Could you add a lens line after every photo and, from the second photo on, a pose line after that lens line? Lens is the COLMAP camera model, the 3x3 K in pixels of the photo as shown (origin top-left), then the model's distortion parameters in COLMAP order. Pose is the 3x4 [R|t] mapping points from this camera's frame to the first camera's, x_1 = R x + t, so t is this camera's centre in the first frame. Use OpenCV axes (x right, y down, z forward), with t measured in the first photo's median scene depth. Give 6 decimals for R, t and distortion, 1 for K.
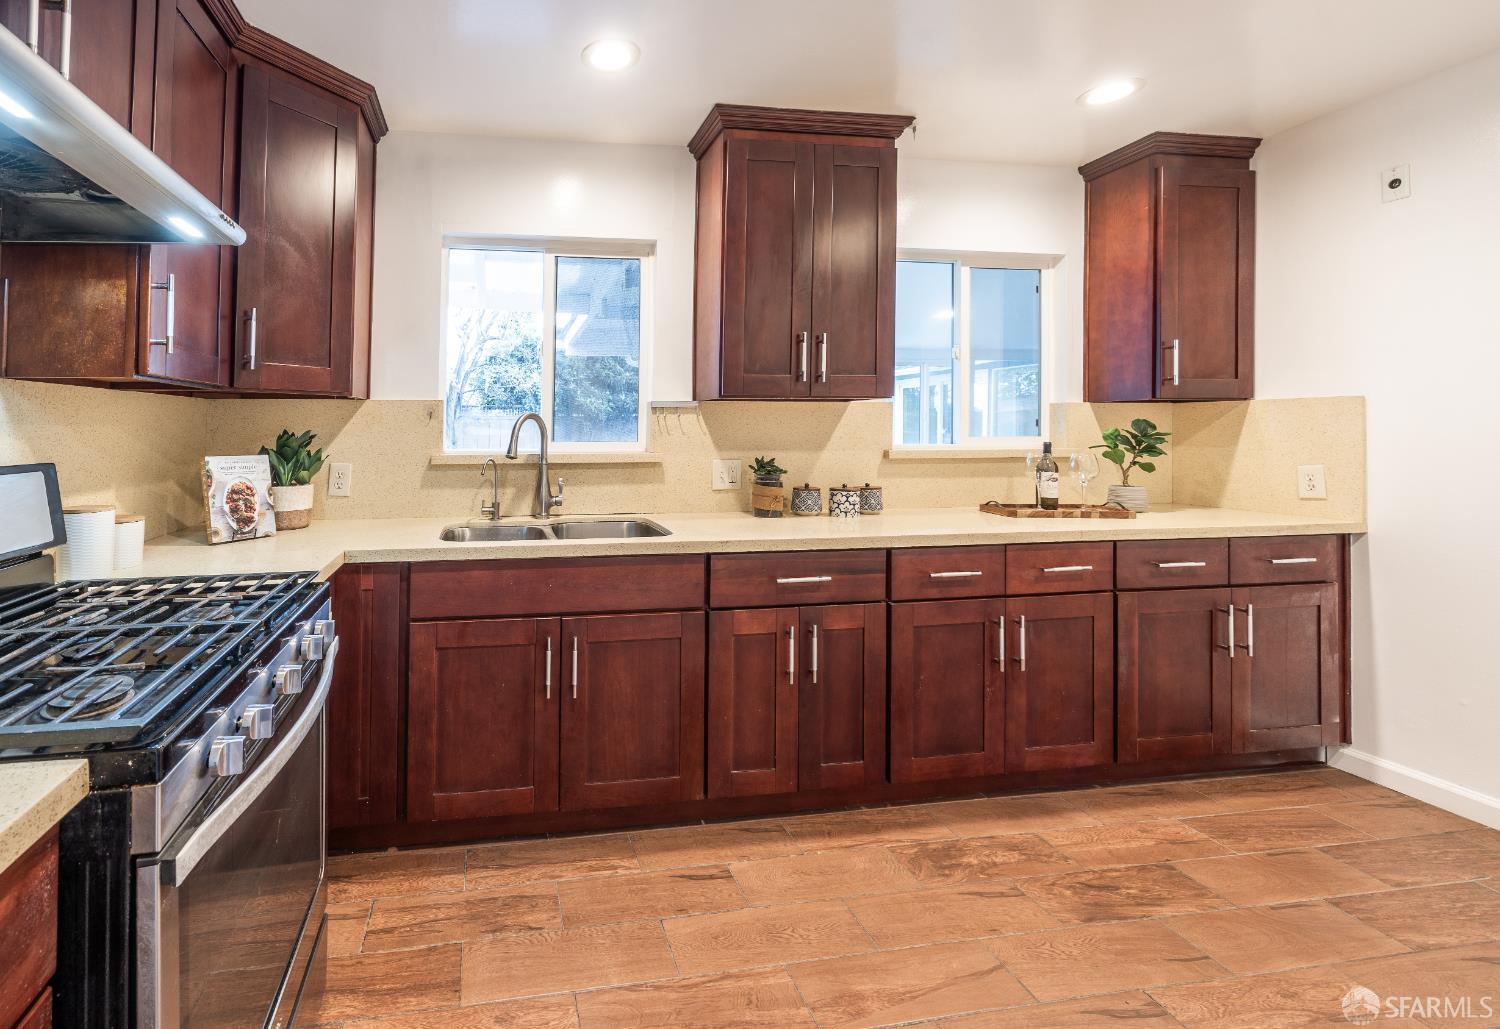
lens RADIAL K [[643.1, 0, 573.1], [0, 643.1, 421.7], [0, 0, 1]] dist [-0.000826, 0.000000]
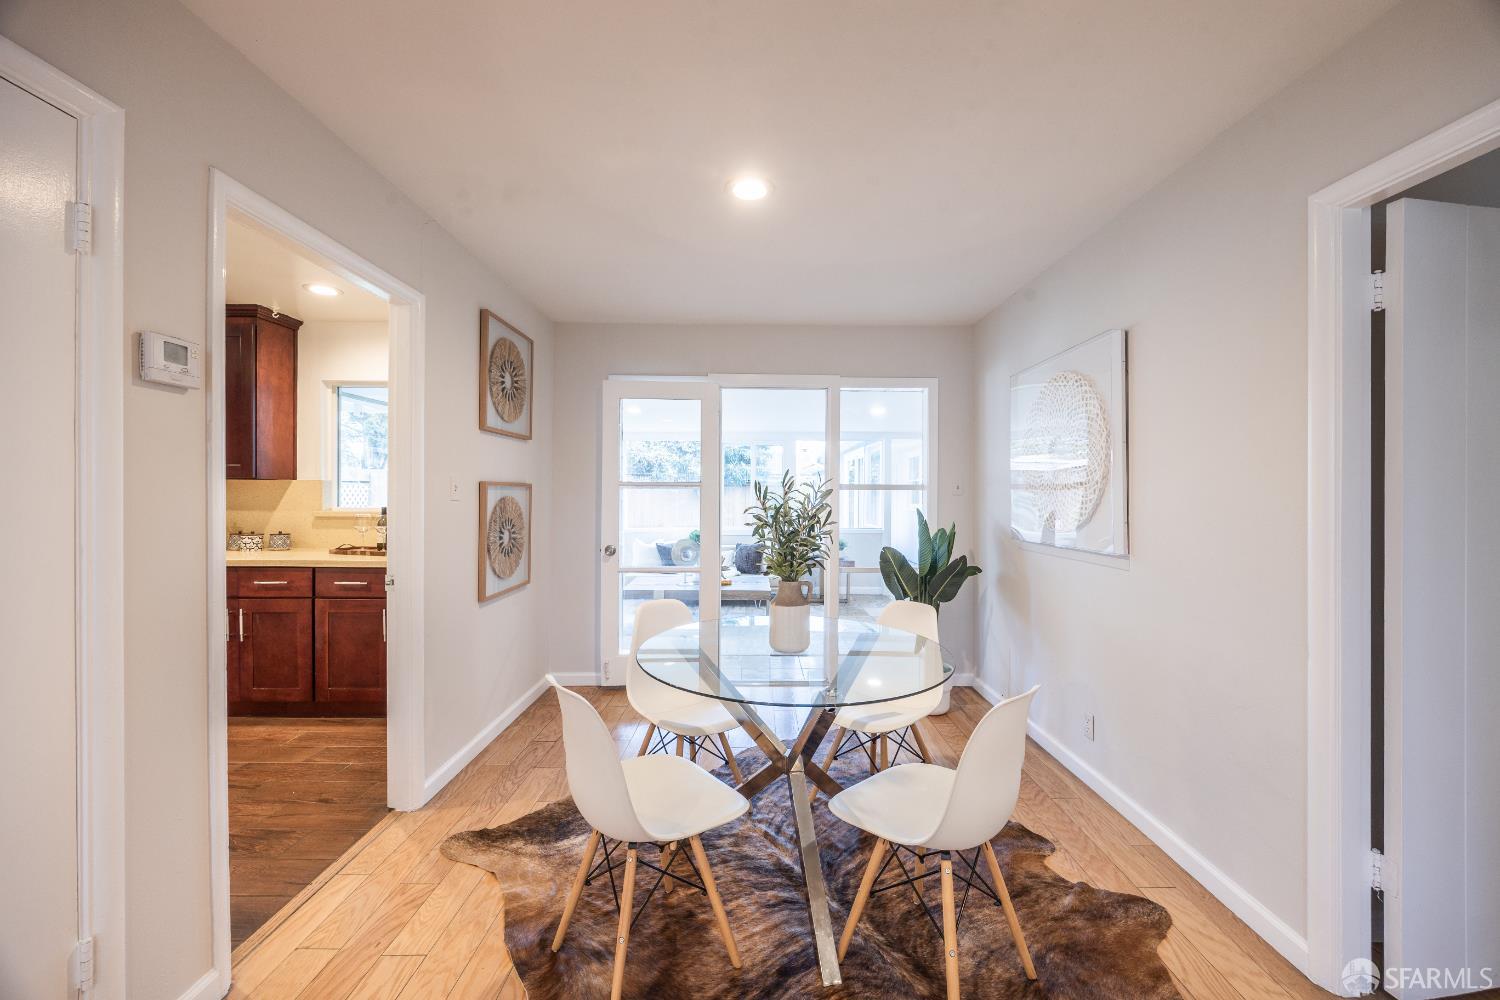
lens RADIAL K [[585.2, 0, 766.2], [0, 585.2, 495.6], [0, 0, 1]] dist [-0.001700, -0.000151]
pose [[0.991789, 0.010951, -0.127412, 2.198100], [-0.008738, 0.999801, 0.017914, -0.035845], [0.127583, -0.016654, 0.991688, -0.337094]]
